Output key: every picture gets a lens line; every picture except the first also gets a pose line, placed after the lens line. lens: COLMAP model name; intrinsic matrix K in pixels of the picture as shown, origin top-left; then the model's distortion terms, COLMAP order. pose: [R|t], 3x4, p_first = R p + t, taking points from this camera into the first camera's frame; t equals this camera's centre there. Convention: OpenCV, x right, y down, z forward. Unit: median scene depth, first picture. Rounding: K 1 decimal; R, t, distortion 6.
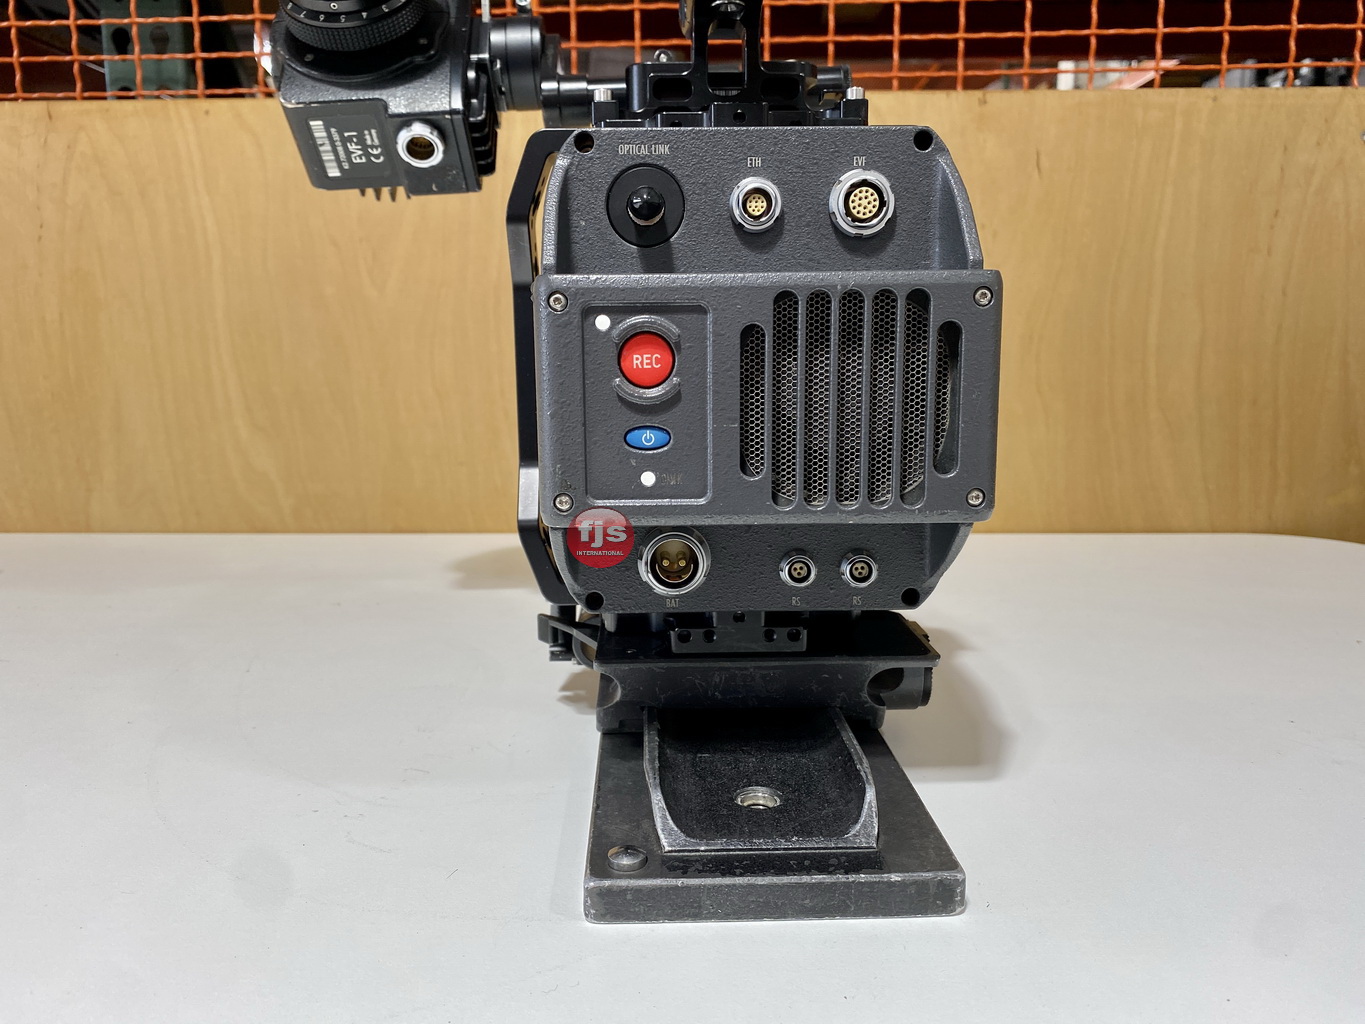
lens RADIAL K [[1069.7, 0, 685.5], [0, 1069.7, 510.9], [0, 0, 1]] dist [-0.024562, 0.009171]
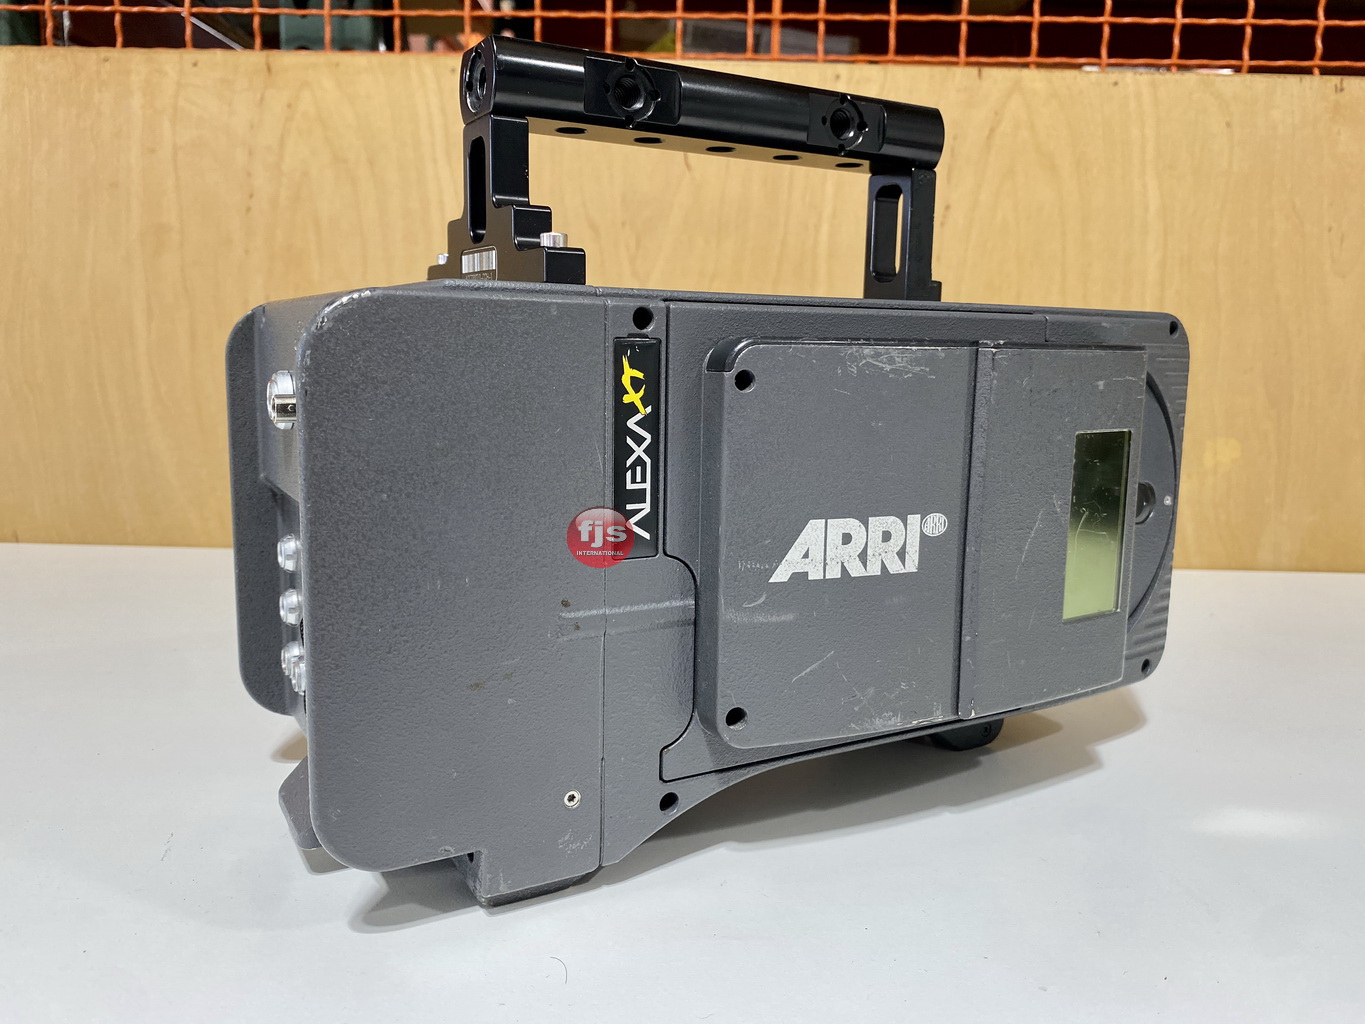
lens RADIAL K [[1069.7, 0, 672.7], [0, 1069.7, 513.9], [0, 0, 1]] dist [-0.024562, 0.009171]
pose [[0.999501, 0.022746, 0.021901, -0.276988], [-0.022637, 0.999730, -0.005229, -0.011119], [-0.022014, 0.004731, 0.999746, 0.122654]]
